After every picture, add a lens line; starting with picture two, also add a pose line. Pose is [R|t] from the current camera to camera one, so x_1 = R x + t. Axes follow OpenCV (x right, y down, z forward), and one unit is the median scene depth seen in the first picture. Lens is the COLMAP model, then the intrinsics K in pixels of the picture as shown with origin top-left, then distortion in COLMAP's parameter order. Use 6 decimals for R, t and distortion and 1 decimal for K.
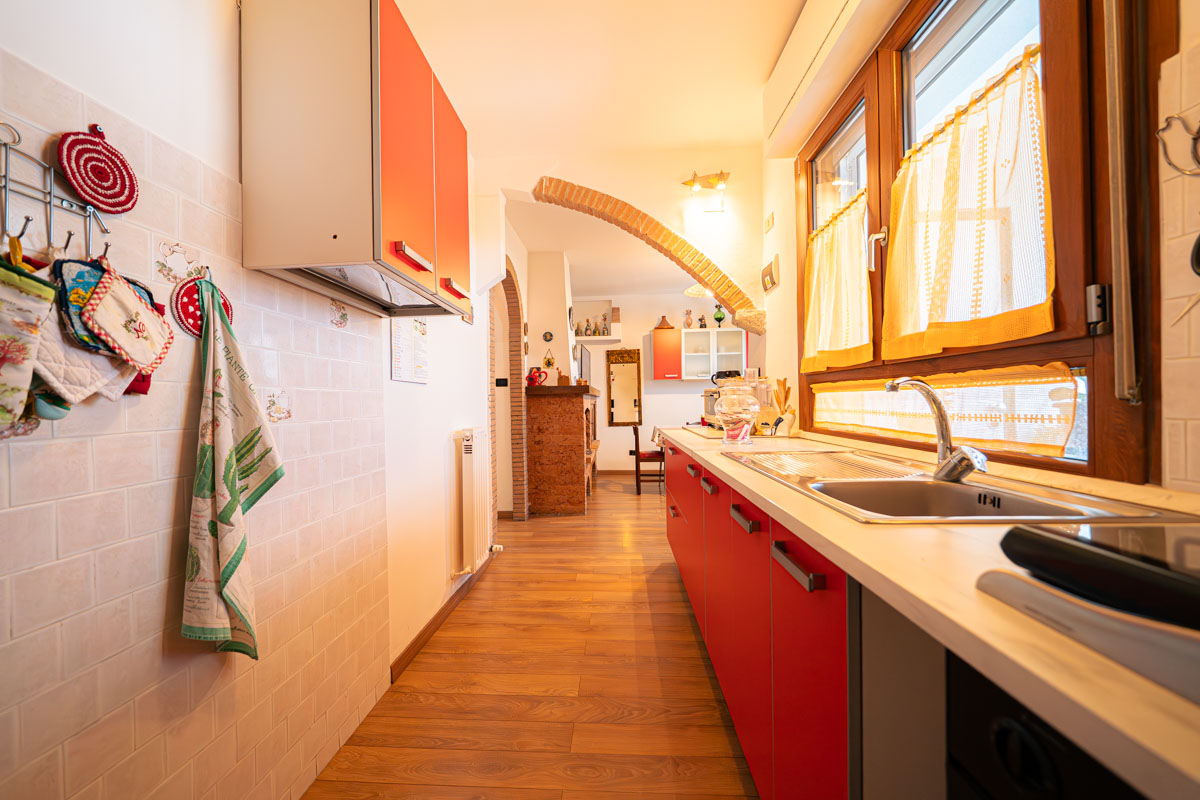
lens RADIAL K [[409.2, 0, 596.1], [0, 409.2, 400.8], [0, 0, 1]] dist [-0.010767, 0.001623]
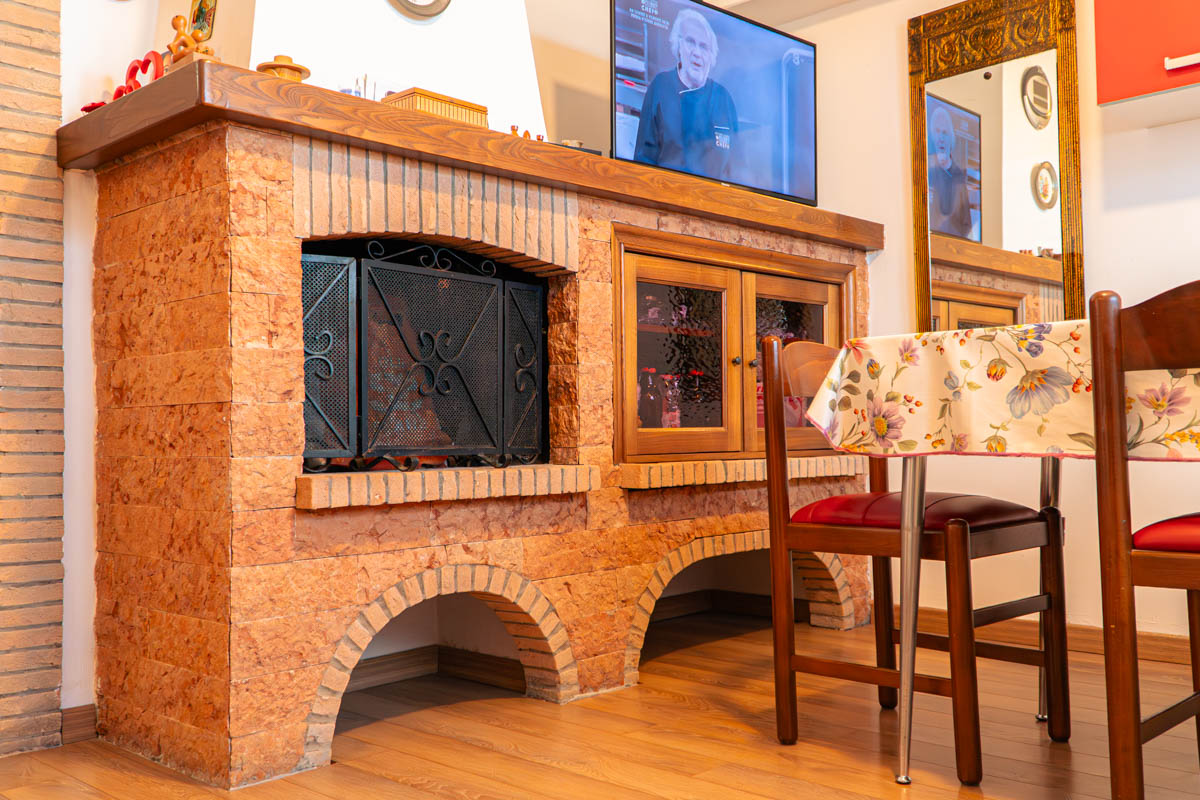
lens RADIAL K [[1119.6, 0, 602.9], [0, 1119.6, 397.0], [0, 0, 1]] dist [0.066467, -0.001781]
pose [[0.756713, -0.017968, -0.653501, 0.294604], [0.005909, 0.999769, -0.020646, 0.080850], [0.653721, 0.011762, 0.756644, 0.502268]]
